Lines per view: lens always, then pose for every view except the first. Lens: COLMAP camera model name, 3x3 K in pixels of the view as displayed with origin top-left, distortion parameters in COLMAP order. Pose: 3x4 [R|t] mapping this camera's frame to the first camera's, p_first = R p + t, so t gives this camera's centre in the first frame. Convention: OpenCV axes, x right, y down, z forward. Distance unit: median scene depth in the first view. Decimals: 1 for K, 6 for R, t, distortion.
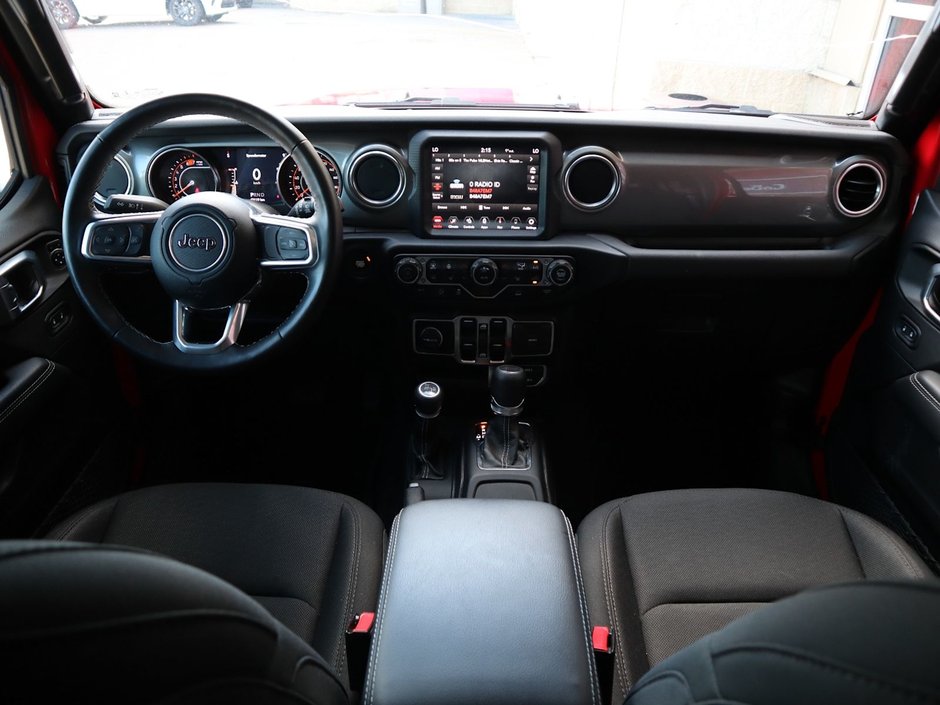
lens RADIAL K [[774.2, 0, 470.0], [0, 774.2, 352.5], [0, 0, 1]] dist [-0.109074, 0.088498]
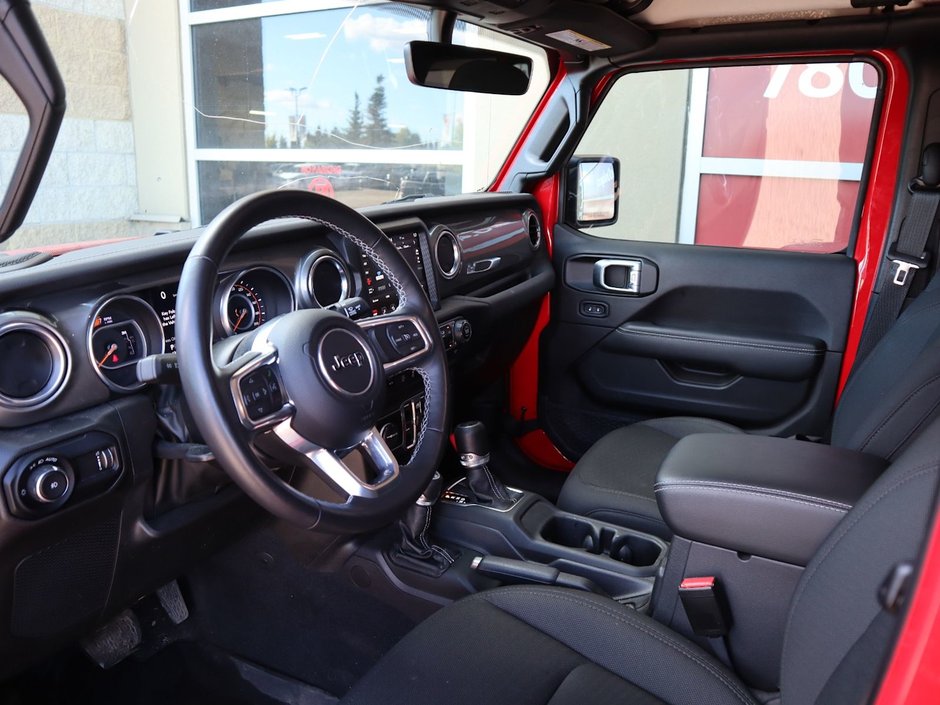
lens RADIAL K [[774.2, 0, 470.0], [0, 774.2, 352.5], [0, 0, 1]] dist [-0.109074, 0.088498]
pose [[0.477175, -0.248820, 0.842848, -0.393583], [0.419018, 0.907460, 0.030670, -0.049709], [-0.772482, 0.338533, 0.537278, 0.180759]]
